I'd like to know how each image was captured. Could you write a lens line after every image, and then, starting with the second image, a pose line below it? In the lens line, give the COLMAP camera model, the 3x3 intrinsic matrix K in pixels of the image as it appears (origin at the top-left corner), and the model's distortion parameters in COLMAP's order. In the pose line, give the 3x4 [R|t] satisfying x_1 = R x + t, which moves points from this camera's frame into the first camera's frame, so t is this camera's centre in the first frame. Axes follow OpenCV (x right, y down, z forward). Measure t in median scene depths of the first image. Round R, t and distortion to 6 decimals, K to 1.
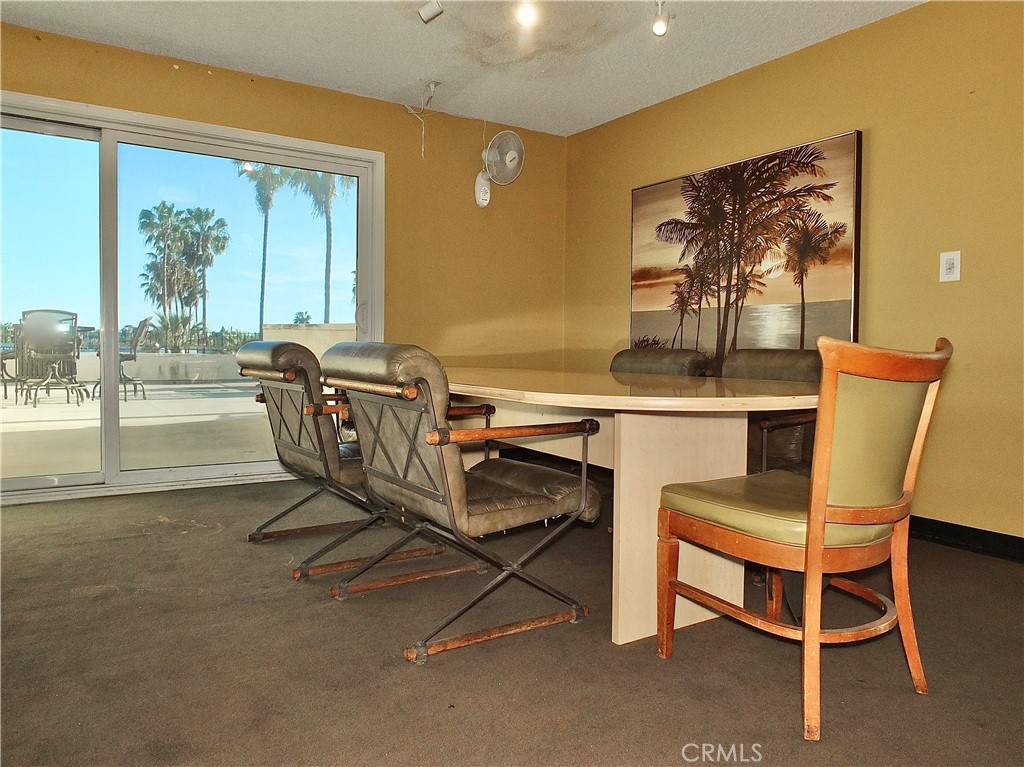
lens RADIAL K [[696.2, 0, 509.2], [0, 696.2, 383.4], [0, 0, 1]] dist [-0.044628, 0.020852]
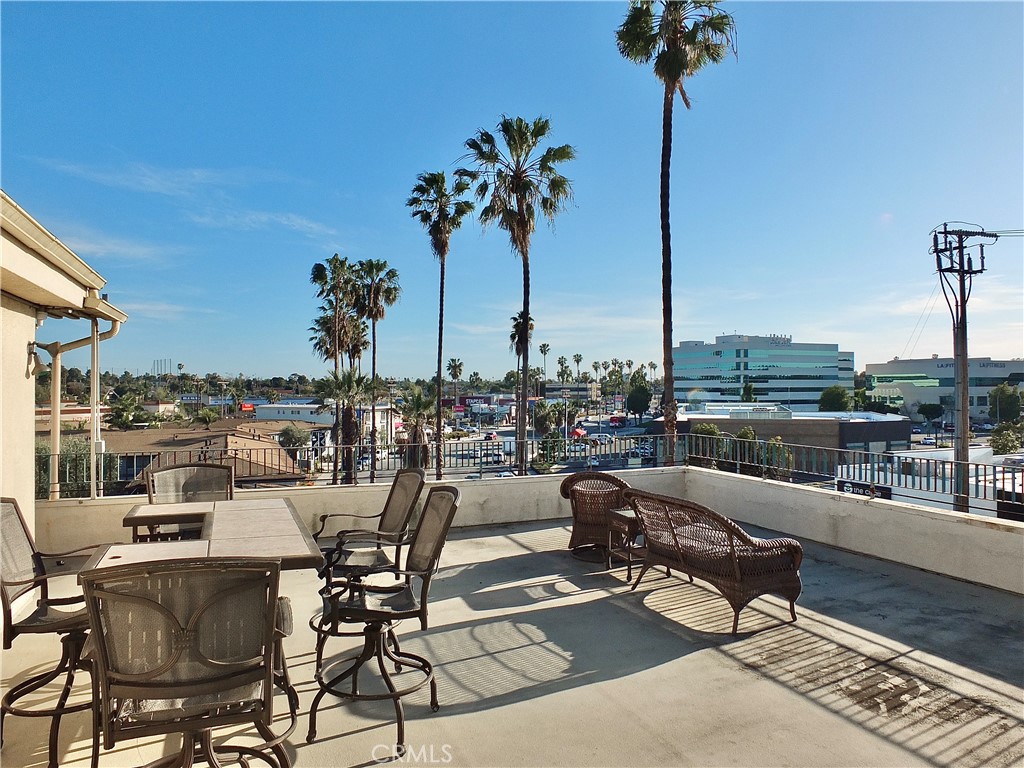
lens RADIAL K [[702.0, 0, 510.7], [0, 702.0, 381.9], [0, 0, 1]] dist [-0.038600, 0.018262]
pose [[0.979021, -0.016871, -0.203060, -0.061379], [0.003566, 0.997832, -0.065713, -0.018012], [0.203728, 0.063611, 0.976959, 0.092478]]
